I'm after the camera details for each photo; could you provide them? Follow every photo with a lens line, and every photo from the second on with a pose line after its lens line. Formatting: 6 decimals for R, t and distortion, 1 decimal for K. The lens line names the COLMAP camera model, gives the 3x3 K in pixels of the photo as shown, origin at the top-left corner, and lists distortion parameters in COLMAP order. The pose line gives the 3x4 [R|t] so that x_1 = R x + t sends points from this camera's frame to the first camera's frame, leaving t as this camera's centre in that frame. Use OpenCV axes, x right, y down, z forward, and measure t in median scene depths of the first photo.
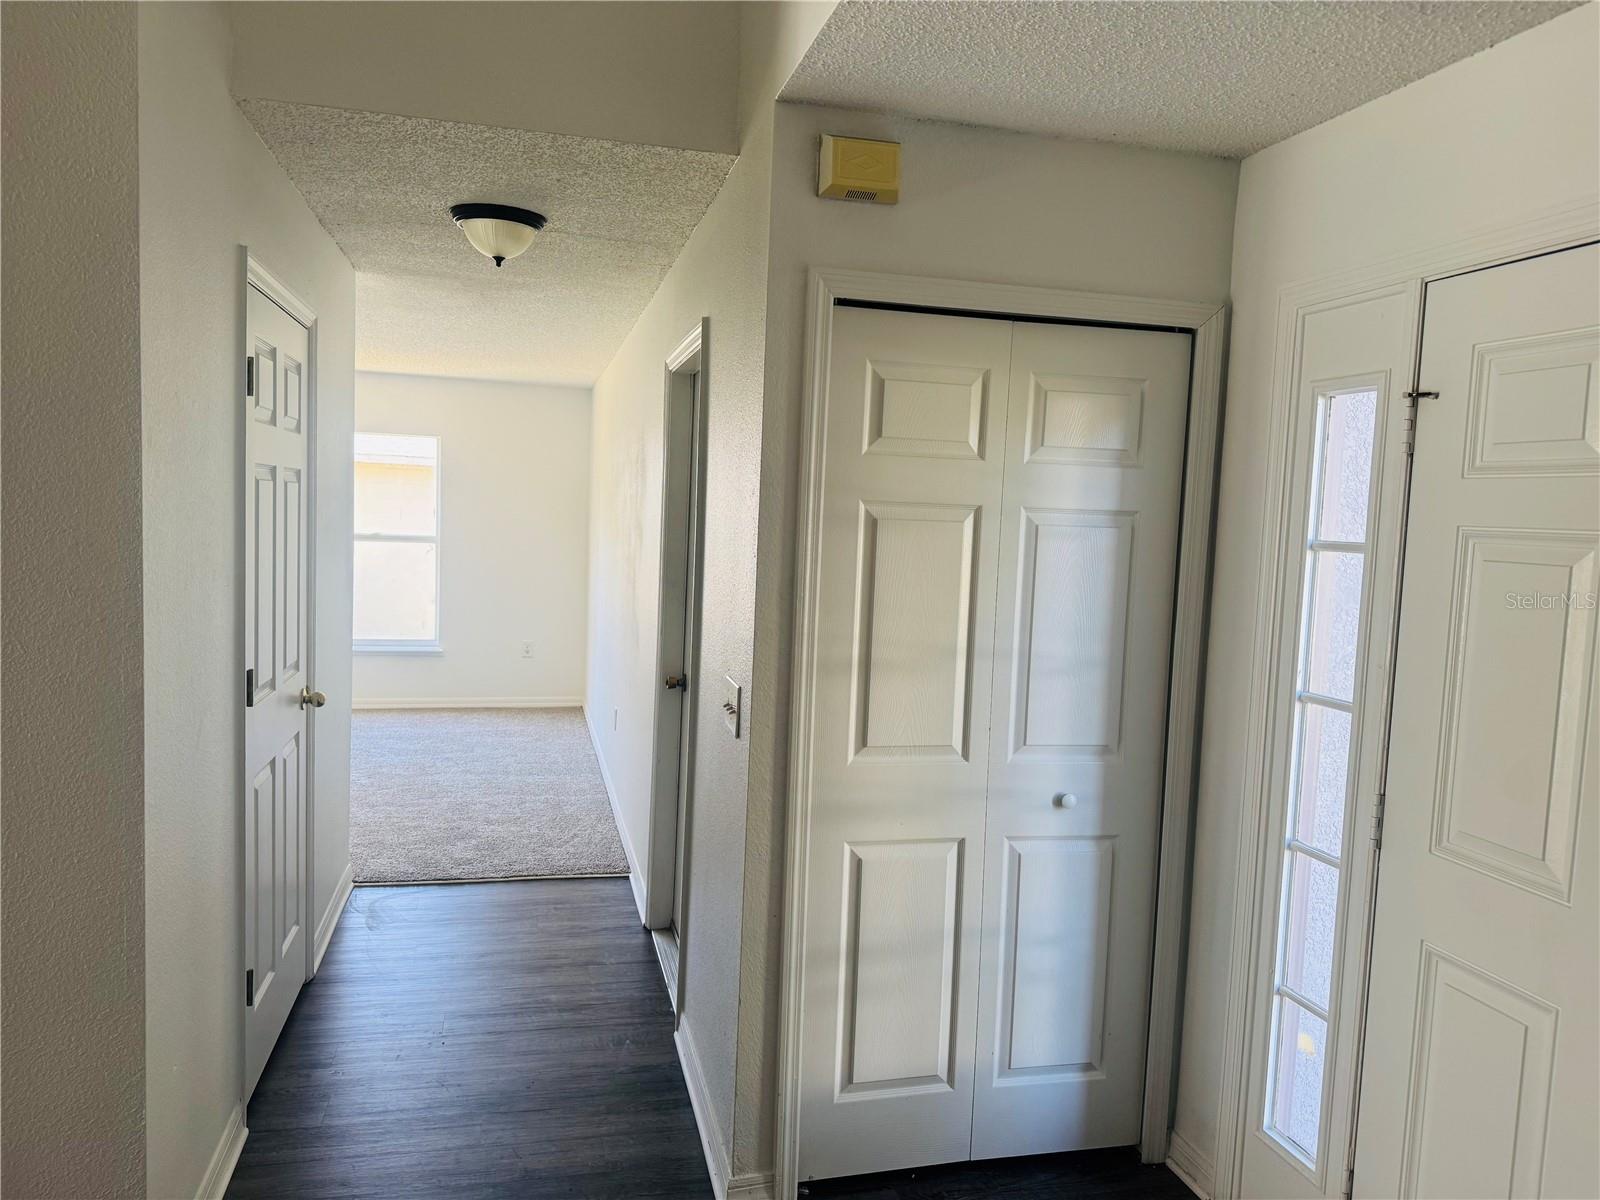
lens RADIAL K [[1104.2, 0, 800.0], [0, 1104.2, 600.0], [0, 0, 1]] dist [0.010760, 0.003351]
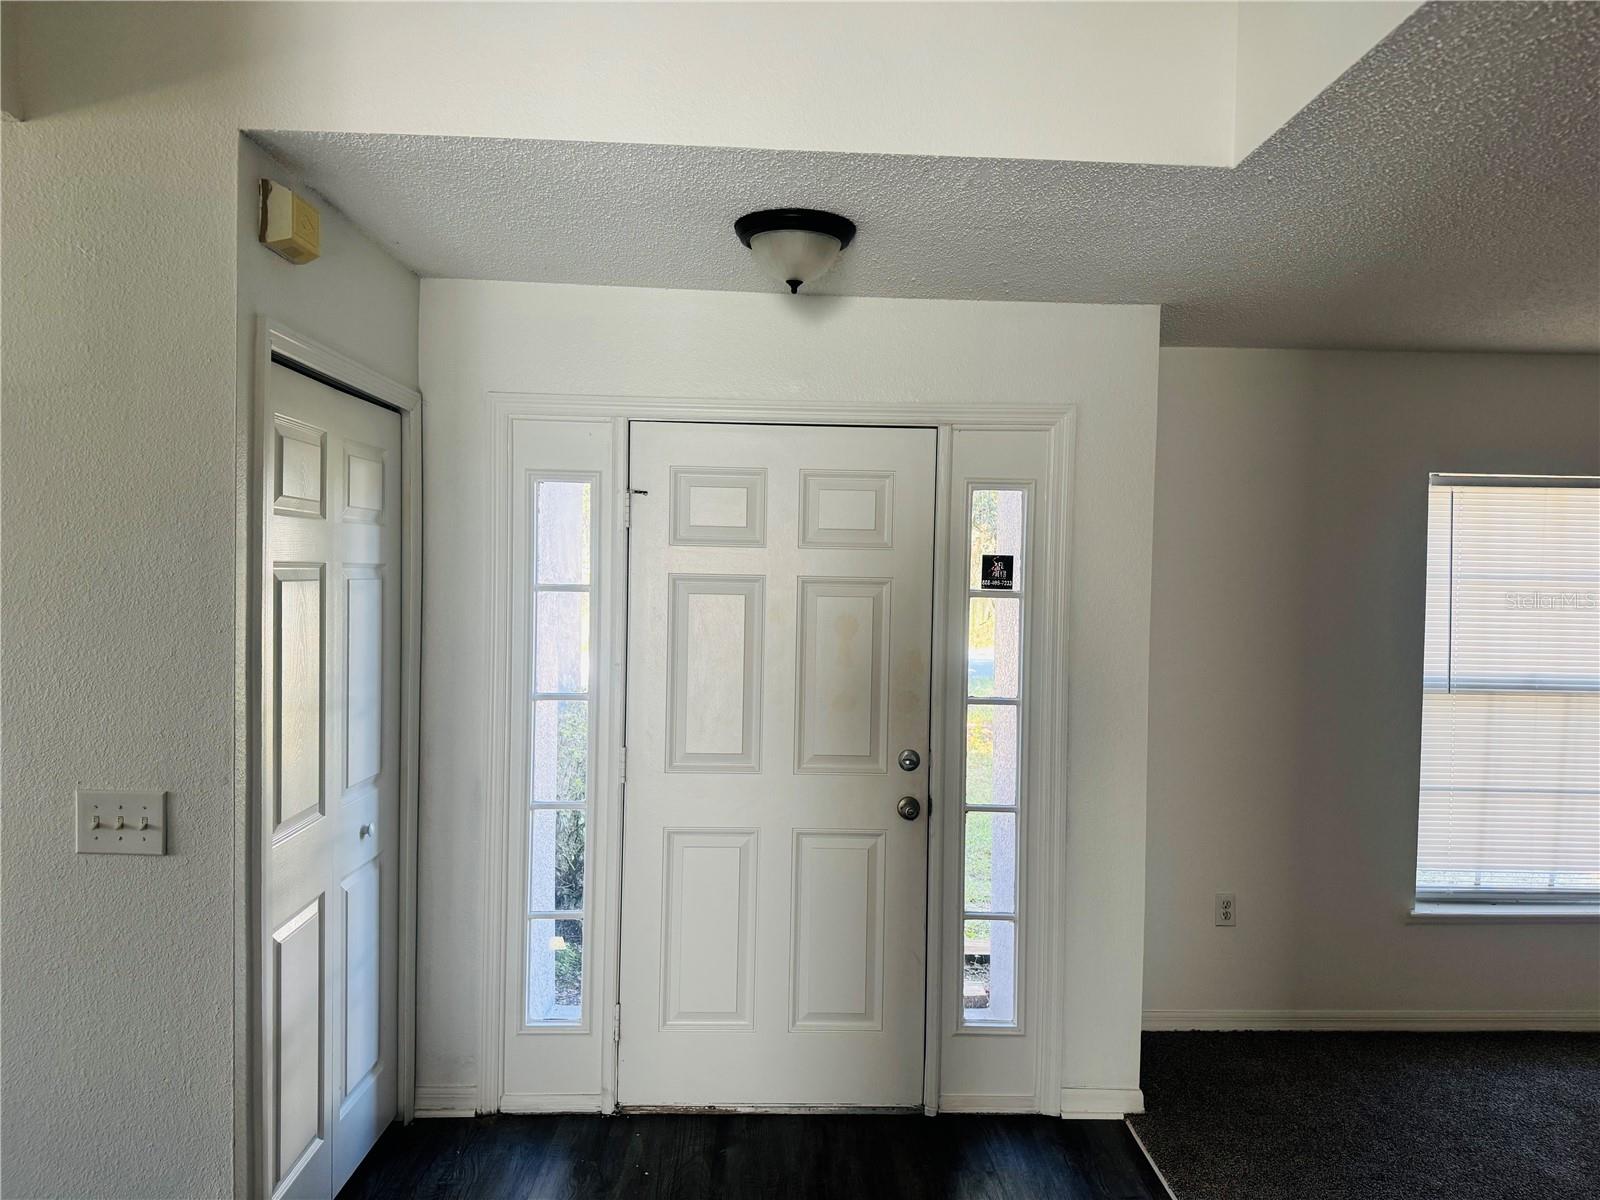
lens RADIAL K [[1142.5, 0, 801.4], [0, 1142.5, 575.6], [0, 0, 1]] dist [-0.042452, 0.022855]
pose [[0.192364, -0.043929, 0.980340, -0.862335], [0.065596, 0.997339, 0.031819, -0.086357], [-0.979129, 0.058186, 0.194734, 0.390742]]
